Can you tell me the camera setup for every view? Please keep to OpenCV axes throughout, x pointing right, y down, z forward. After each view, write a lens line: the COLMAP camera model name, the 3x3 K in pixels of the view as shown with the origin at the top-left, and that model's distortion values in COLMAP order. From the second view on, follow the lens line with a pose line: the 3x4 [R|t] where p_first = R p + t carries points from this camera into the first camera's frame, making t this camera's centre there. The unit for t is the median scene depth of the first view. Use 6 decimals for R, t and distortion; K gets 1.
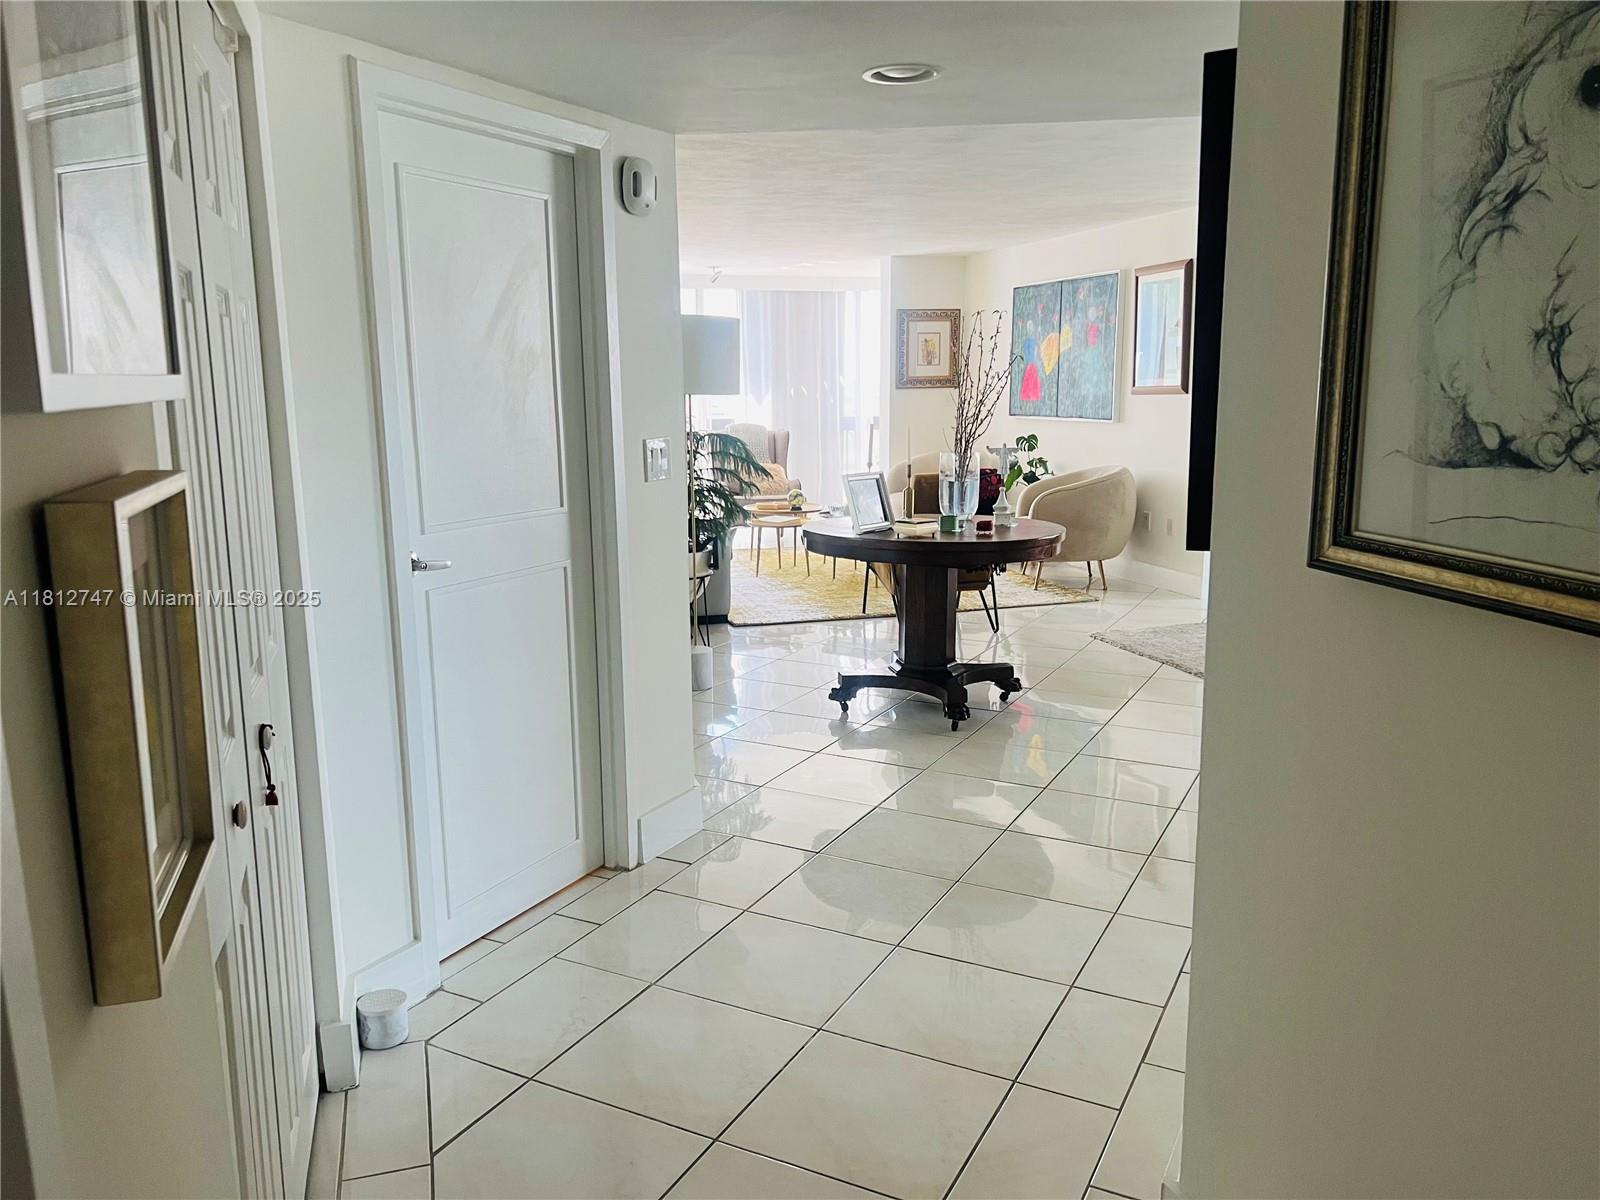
lens RADIAL K [[1196.1, 0, 782.3], [0, 1196.1, 607.9], [0, 0, 1]] dist [0.061456, -0.102428]
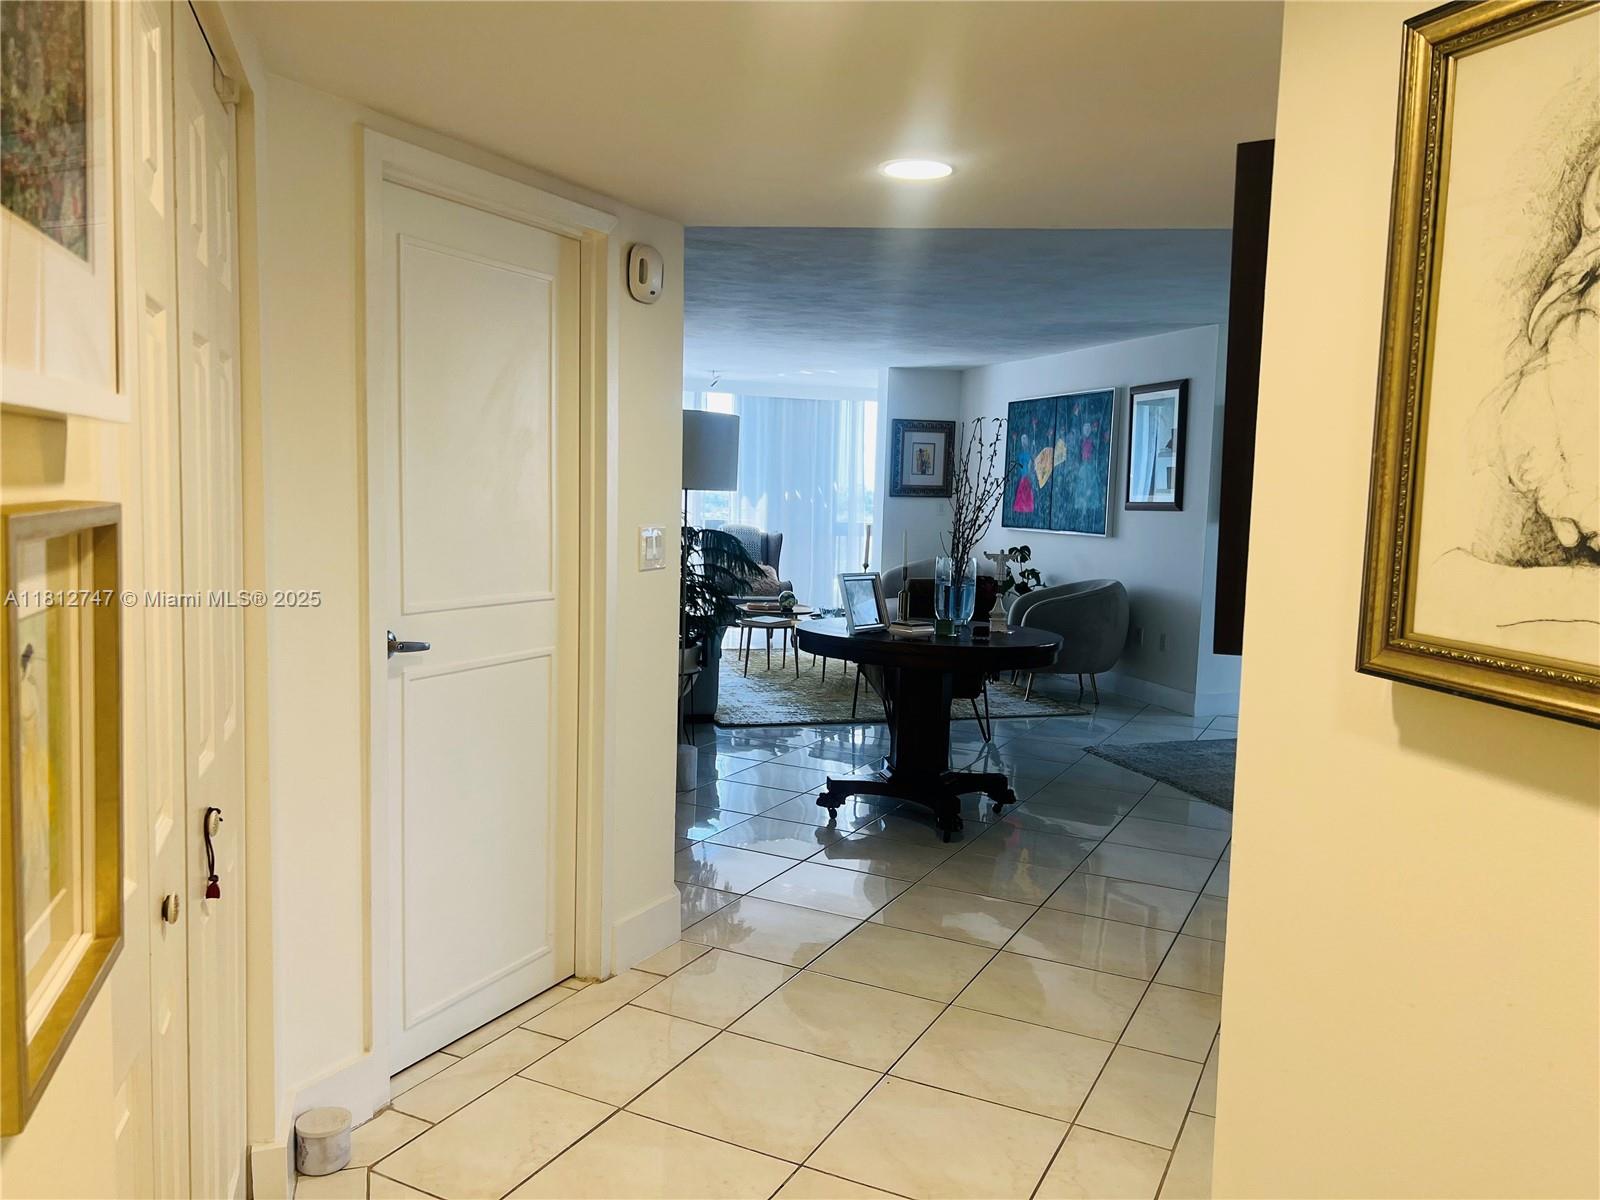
lens RADIAL K [[1194.9, 0, 793.8], [0, 1194.9, 606.2], [0, 0, 1]] dist [0.068030, -0.094177]
pose [[0.999108, 0.037283, 0.019827, -0.004320], [-0.035362, 0.995341, -0.089703, 0.003879], [-0.023079, 0.088922, 0.995771, 0.022533]]
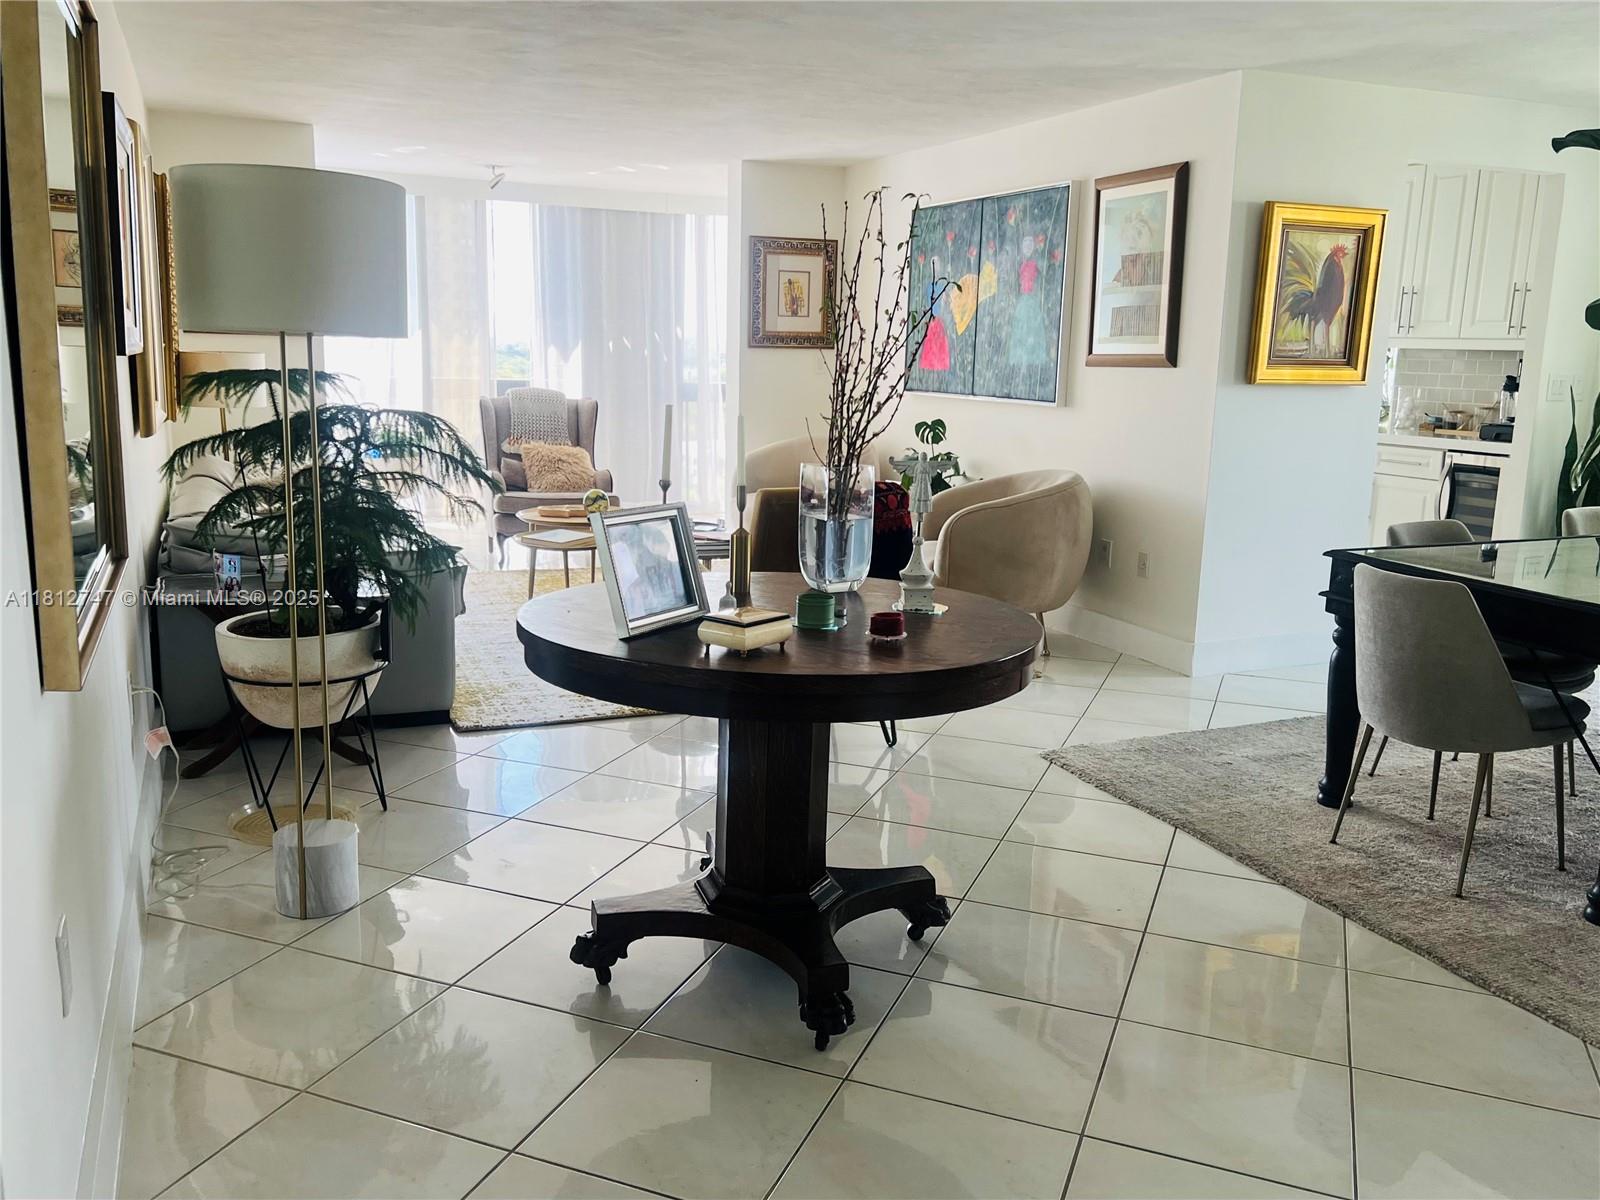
lens RADIAL K [[1321.6, 0, 800.0], [0, 1321.6, 600.0], [0, 0, 1]] dist [0.076157, -0.001606]
pose [[0.992318, 0.011219, 0.123205, 0.060103], [-0.011883, 0.999919, 0.004659, -0.071944], [-0.123143, -0.006087, 0.992370, 0.420322]]
